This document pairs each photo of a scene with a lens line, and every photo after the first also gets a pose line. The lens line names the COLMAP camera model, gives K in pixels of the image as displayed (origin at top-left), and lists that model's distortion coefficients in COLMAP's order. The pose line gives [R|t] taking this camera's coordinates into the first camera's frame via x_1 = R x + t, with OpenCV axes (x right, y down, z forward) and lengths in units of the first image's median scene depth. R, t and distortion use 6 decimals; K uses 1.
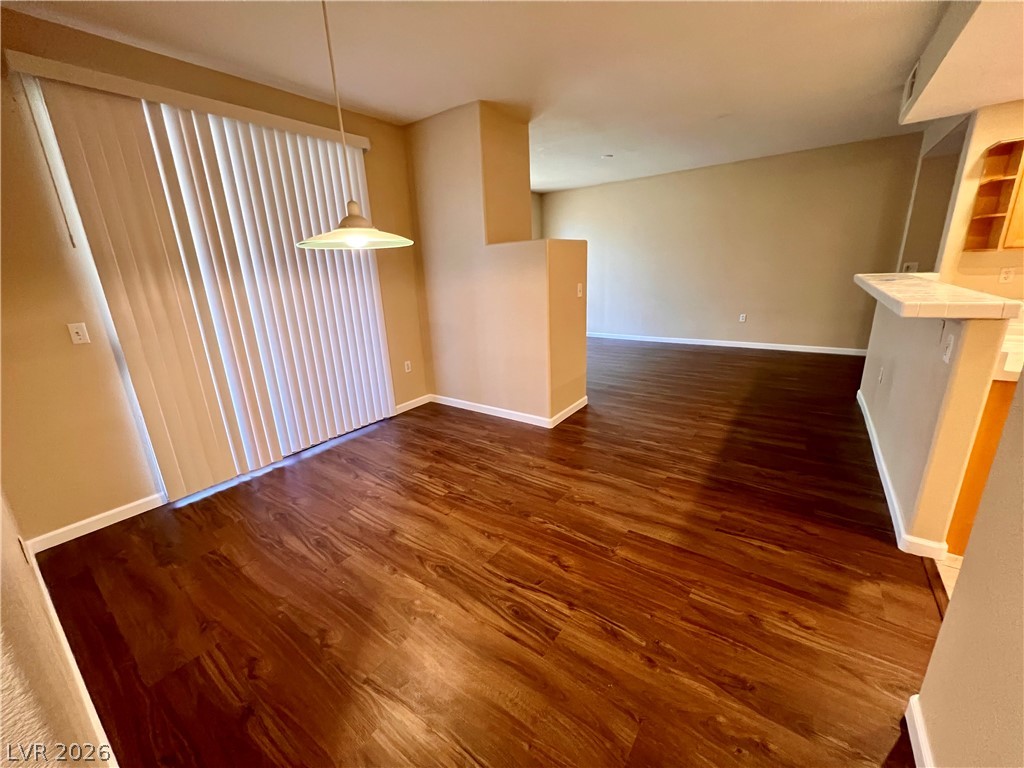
lens RADIAL K [[409.0, 0, 510.1], [0, 409.0, 382.4], [0, 0, 1]] dist [-0.002426, 0.001423]
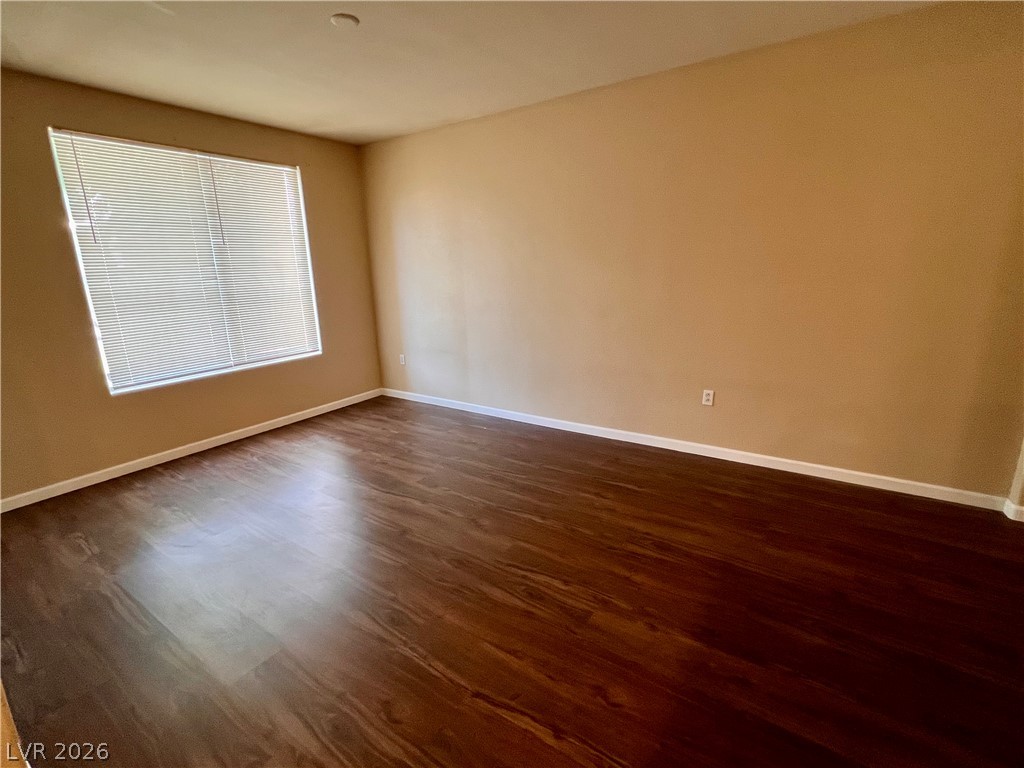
lens RADIAL K [[481.5, 0, 508.1], [0, 481.5, 382.5], [0, 0, 1]] dist [-0.004662, 0.001268]
pose [[0.999372, 0.011184, 0.033615, 0.793089], [-0.010103, 0.999432, -0.032157, -0.389049], [-0.033955, 0.031797, 0.998917, 1.113844]]
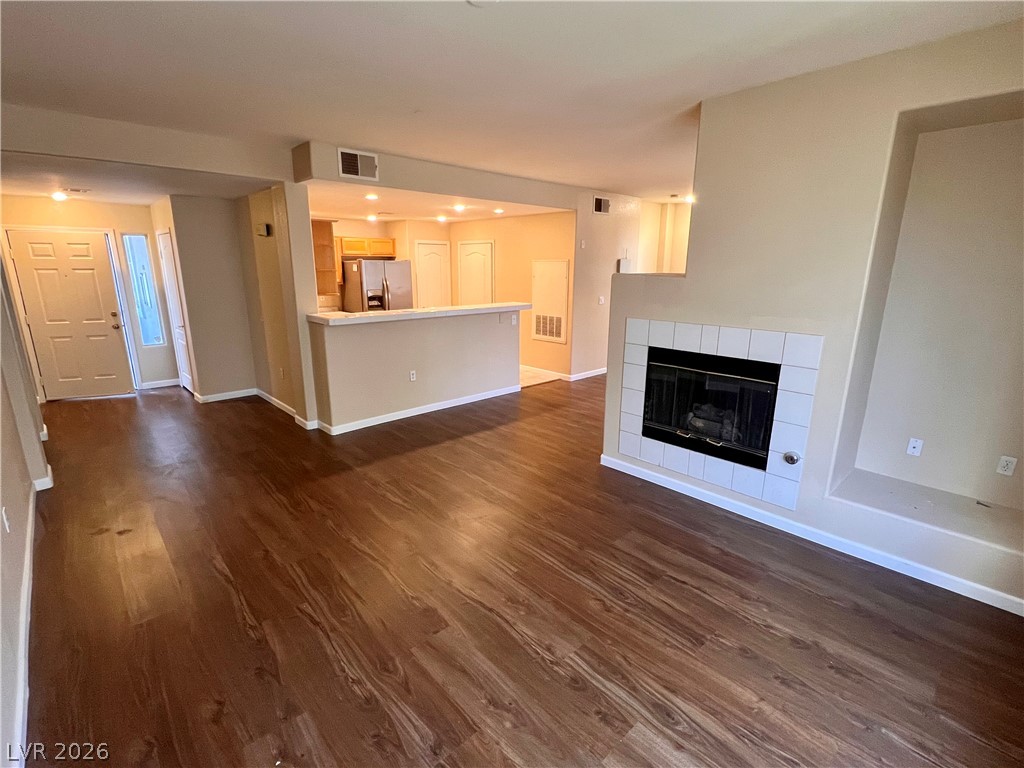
lens RADIAL K [[481.5, 0, 507.6], [0, 481.5, 381.6], [0, 0, 1]] dist [-0.004662, 0.001268]
pose [[-0.979658, -0.001126, 0.200670, 0.296341], [0.097158, 0.872303, 0.479215, -0.979211], [-0.175585, 0.488964, -0.854450, 2.998537]]
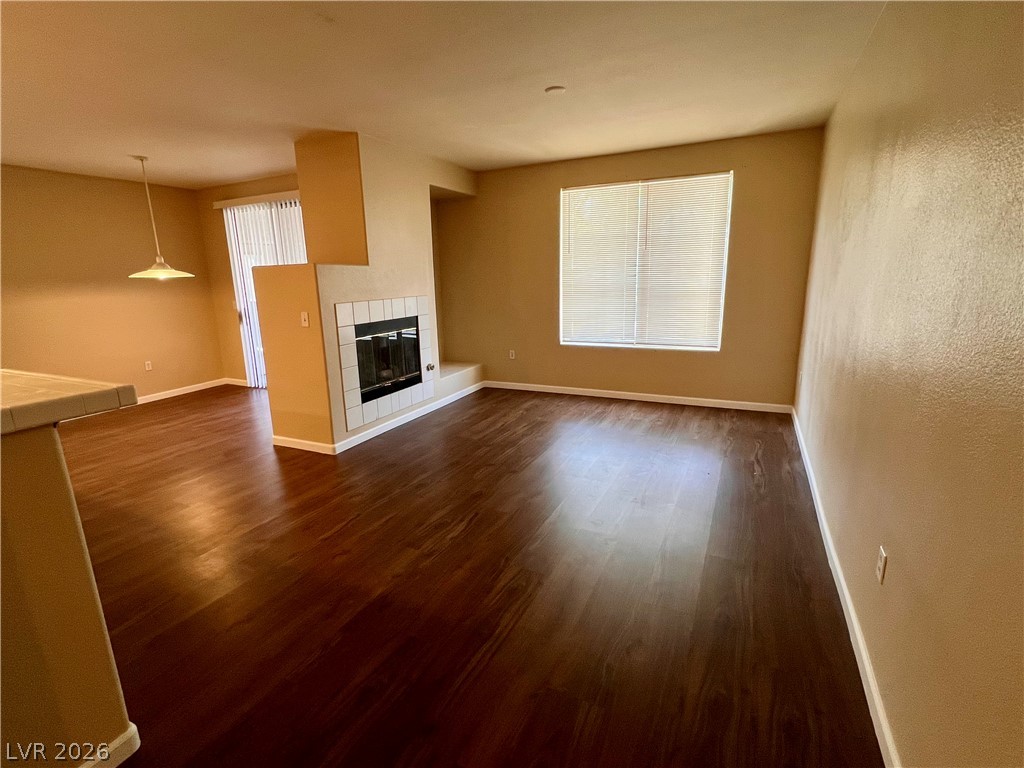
lens RADIAL K [[481.5, 0, 506.0], [0, 481.5, 382.9], [0, 0, 1]] dist [-0.004662, 0.001268]
pose [[0.167169, 0.261737, -0.950552, 1.907133], [-0.251236, 0.943600, 0.215639, -0.645459], [0.953381, 0.202764, 0.223498, 1.813133]]
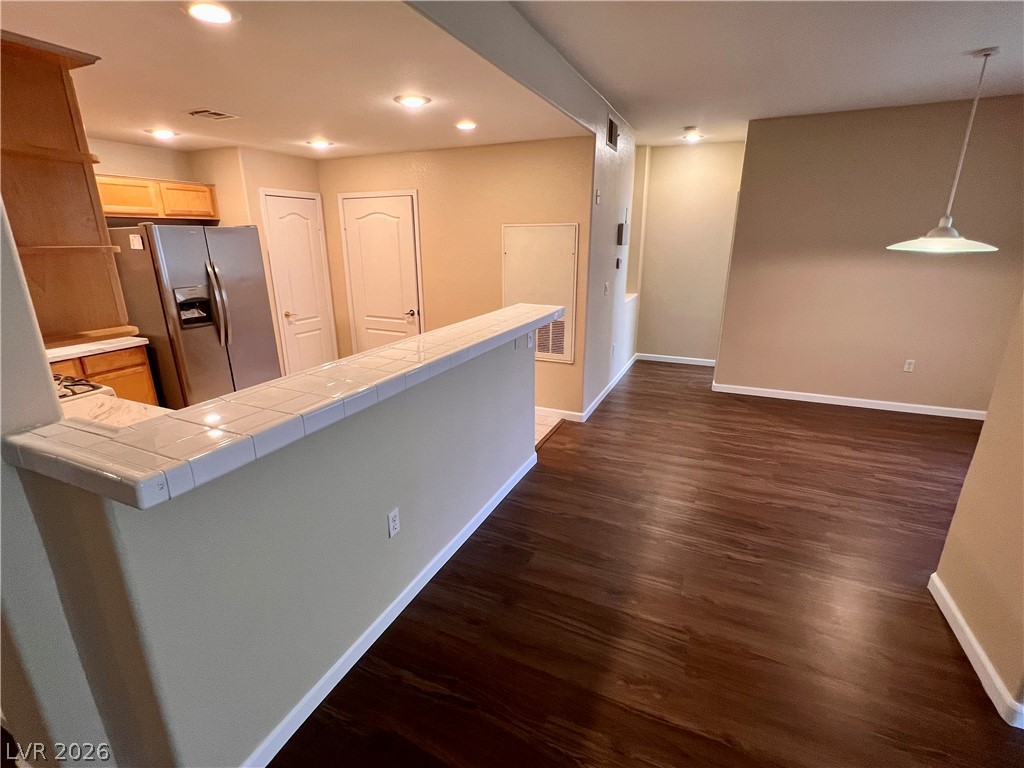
lens RADIAL K [[481.5, 0, 506.8], [0, 481.5, 382.7], [0, 0, 1]] dist [-0.004662, 0.001268]
pose [[-0.980411, 0.104663, -0.166850, 1.054674], [-0.002899, 0.839365, 0.543561, -0.668129], [0.196939, 0.533397, -0.822619, 1.830879]]
